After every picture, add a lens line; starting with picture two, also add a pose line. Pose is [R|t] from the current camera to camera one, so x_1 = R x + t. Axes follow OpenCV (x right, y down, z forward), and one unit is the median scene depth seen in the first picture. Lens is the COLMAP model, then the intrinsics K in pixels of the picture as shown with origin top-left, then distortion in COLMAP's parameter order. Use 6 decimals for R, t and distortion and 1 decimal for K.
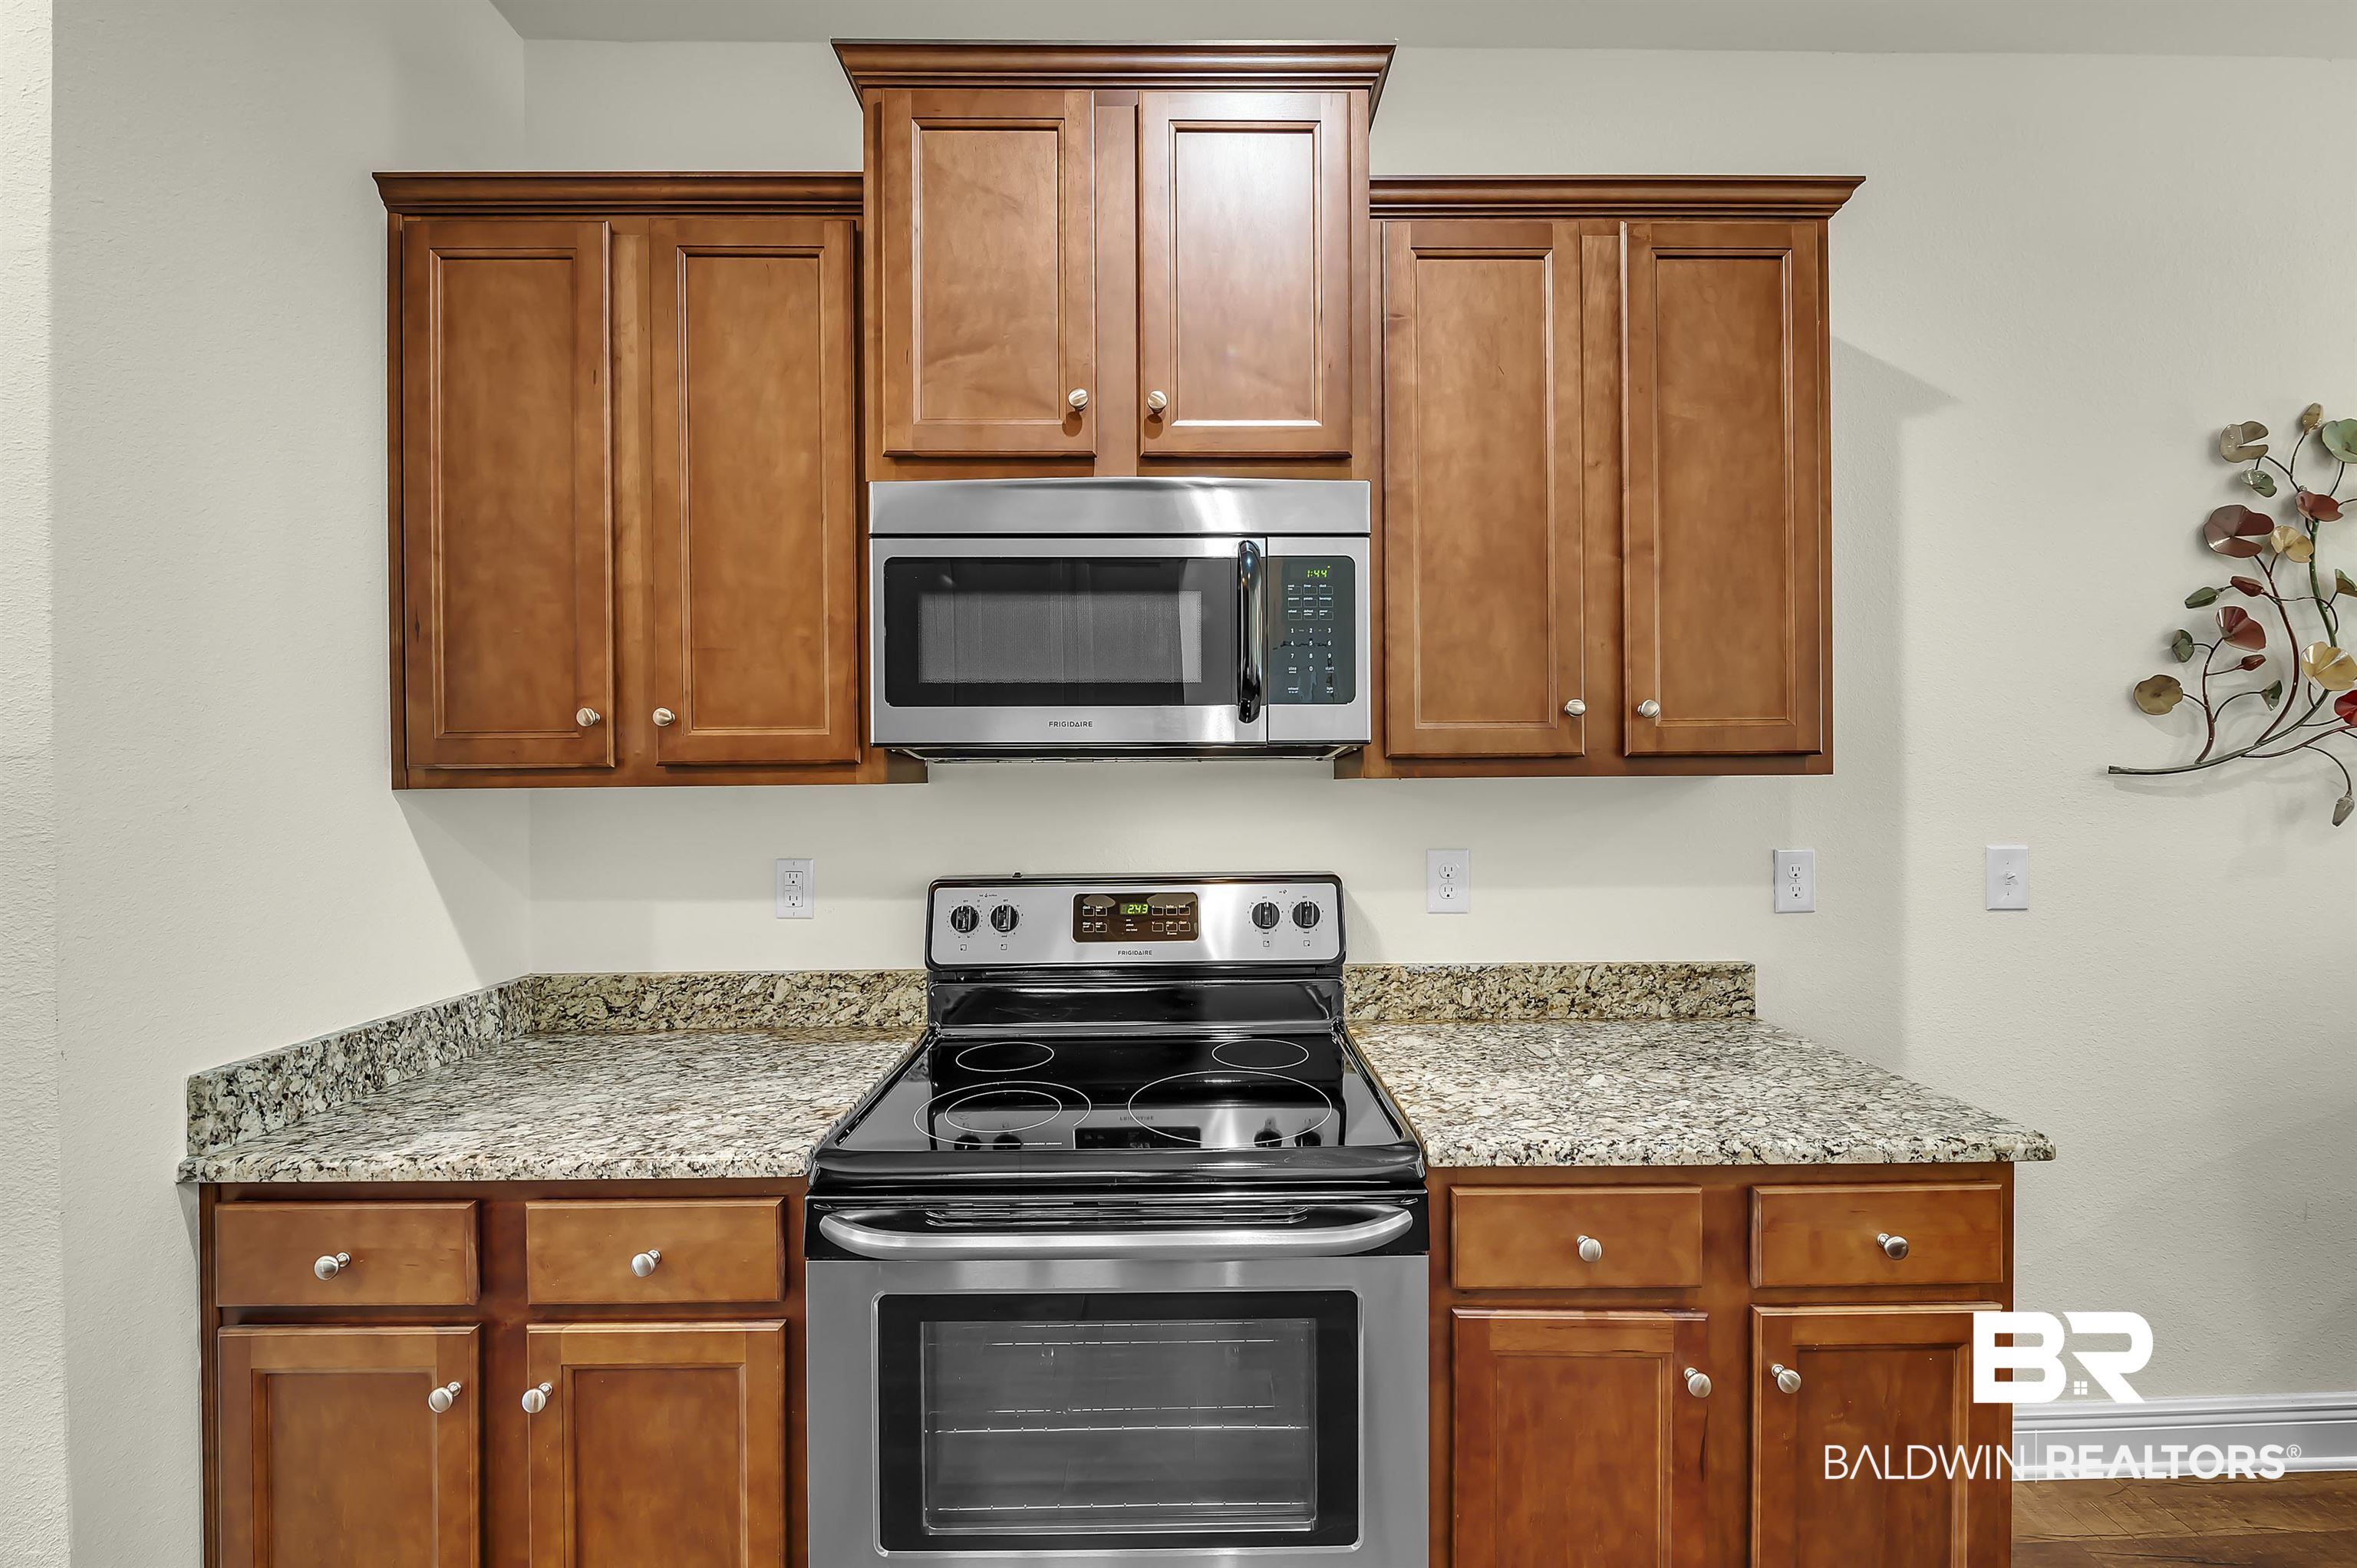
lens RADIAL K [[943.6, 0, 1176.8], [0, 943.6, 785.4], [0, 0, 1]] dist [-0.007597, 0.000184]
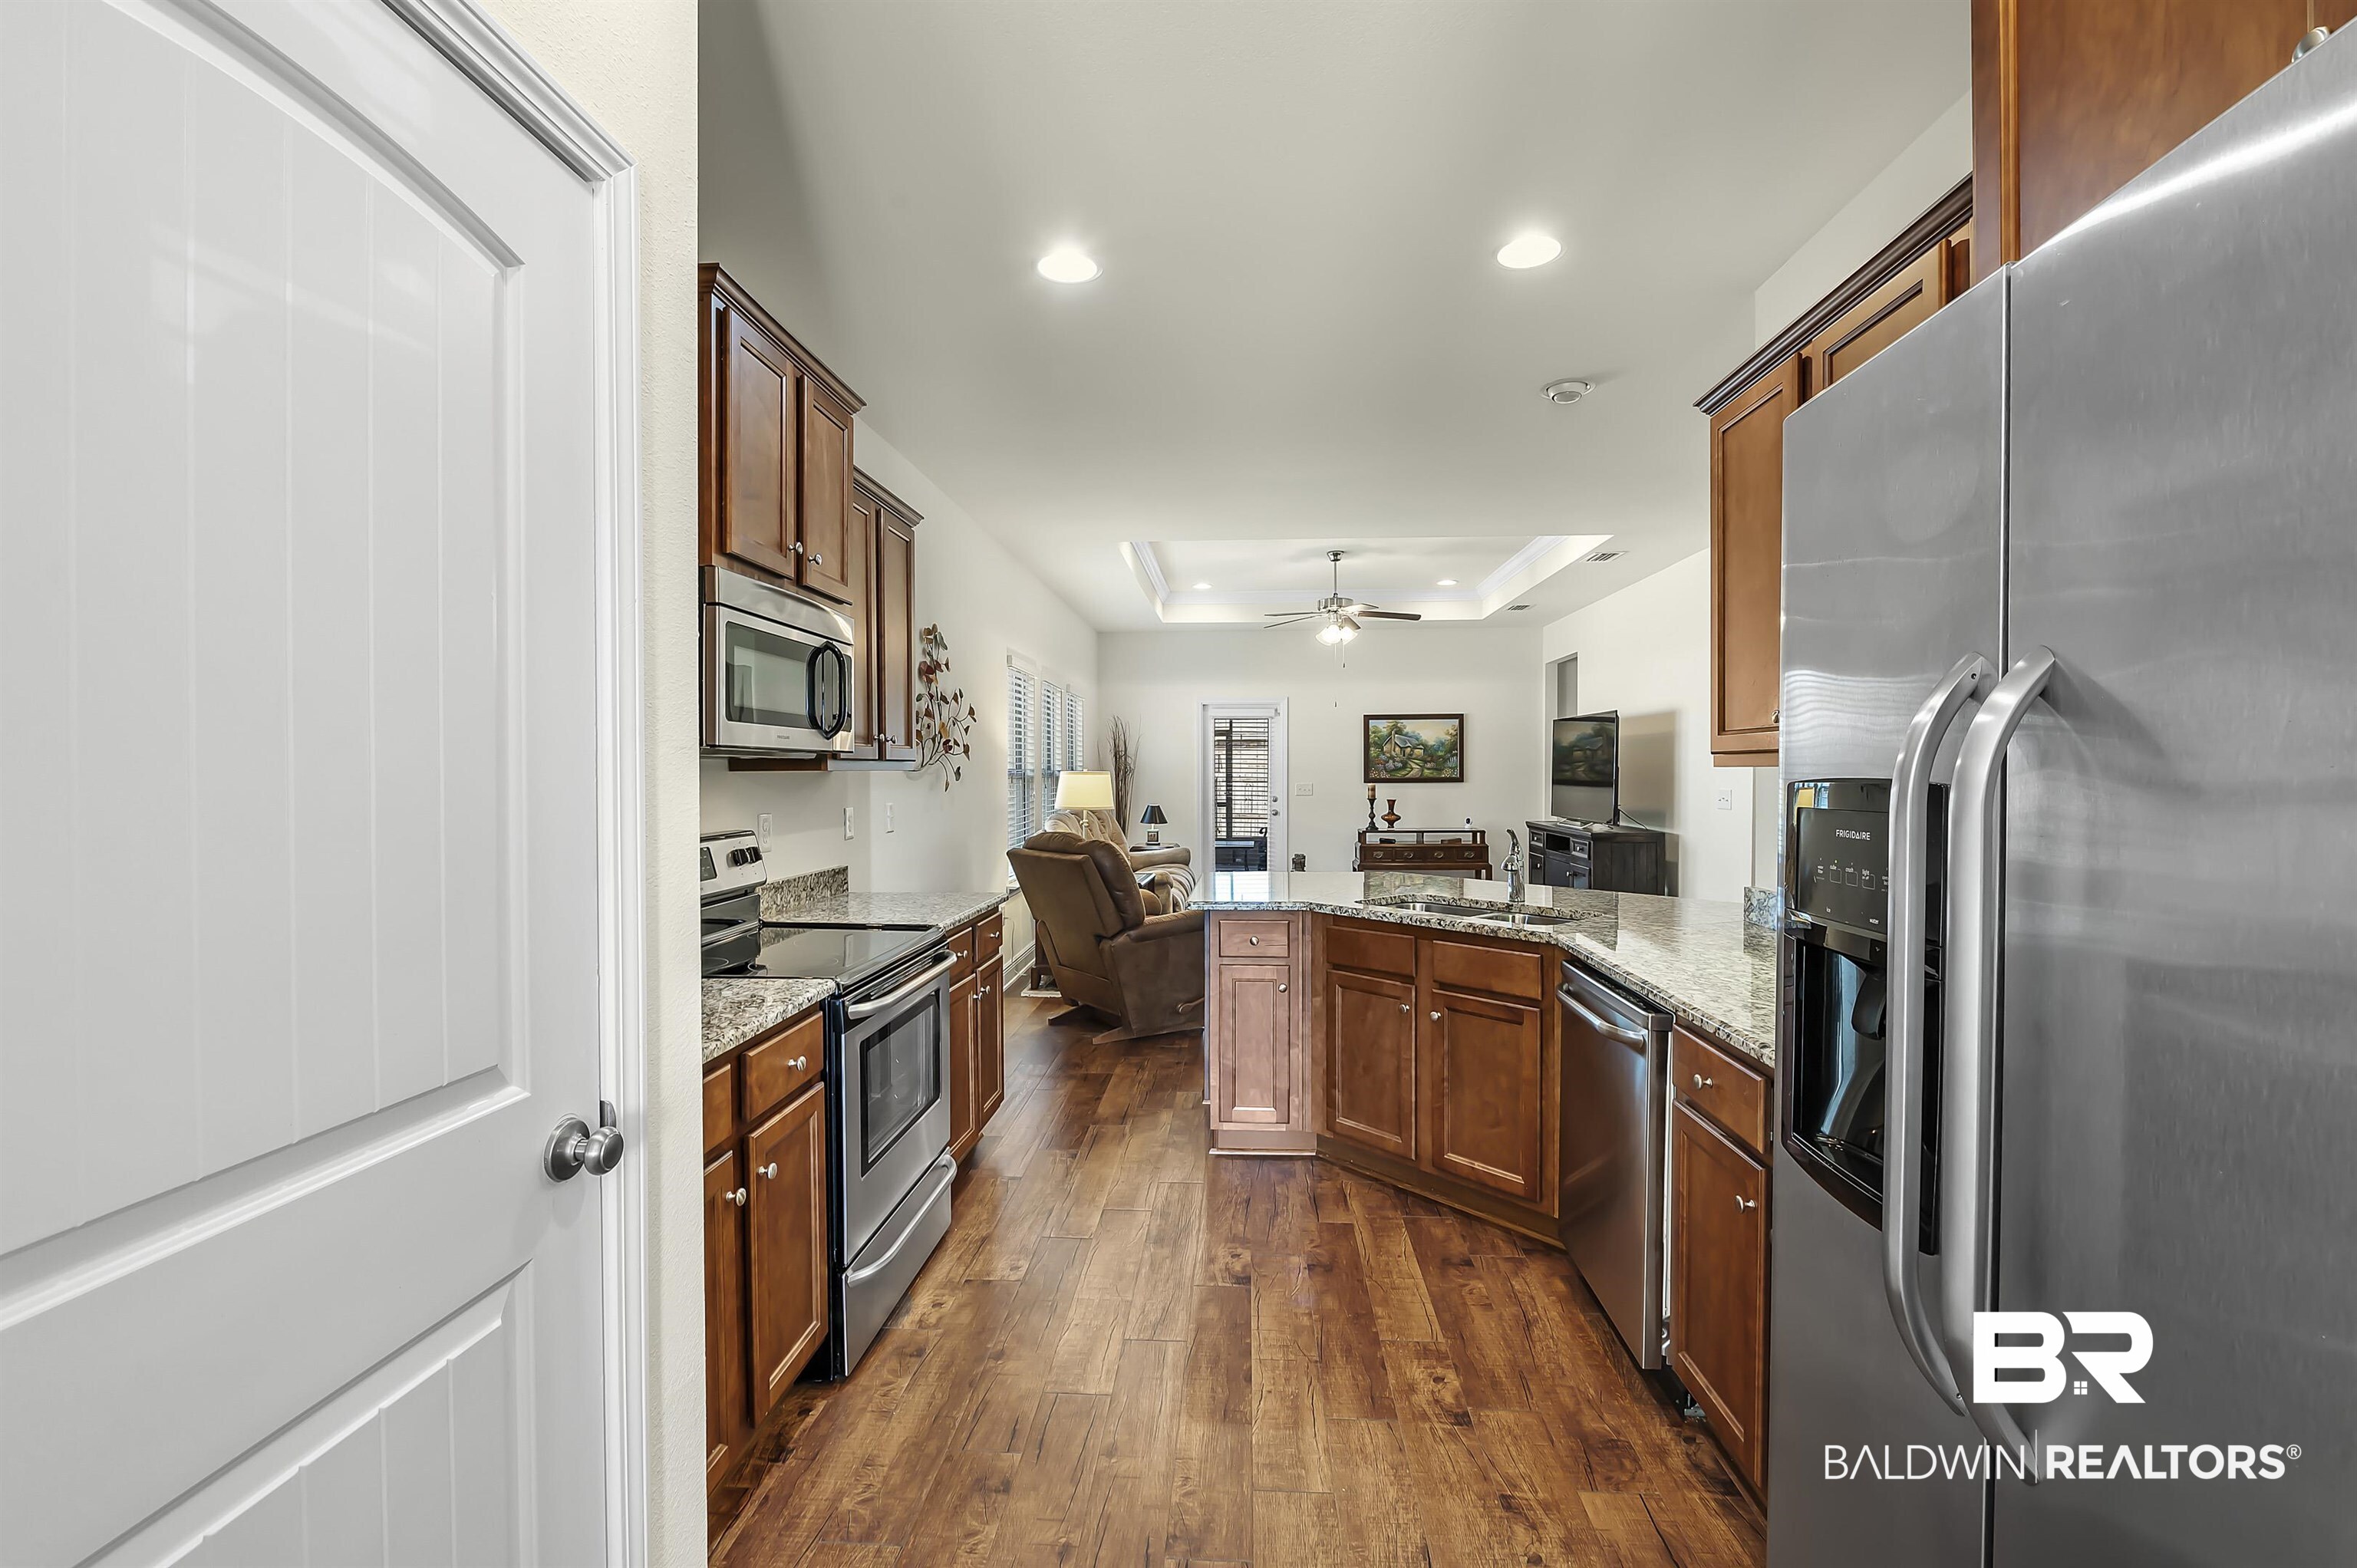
lens RADIAL K [[1001.0, 0, 1180.7], [0, 1001.0, 786.4], [0, 0, 1]] dist [-0.004299, -0.000437]
pose [[0.078715, -0.011064, 0.996836, -1.431486], [0.000547, 0.999939, 0.011055, -0.000183], [-0.996897, -0.000325, 0.078716, 0.136967]]
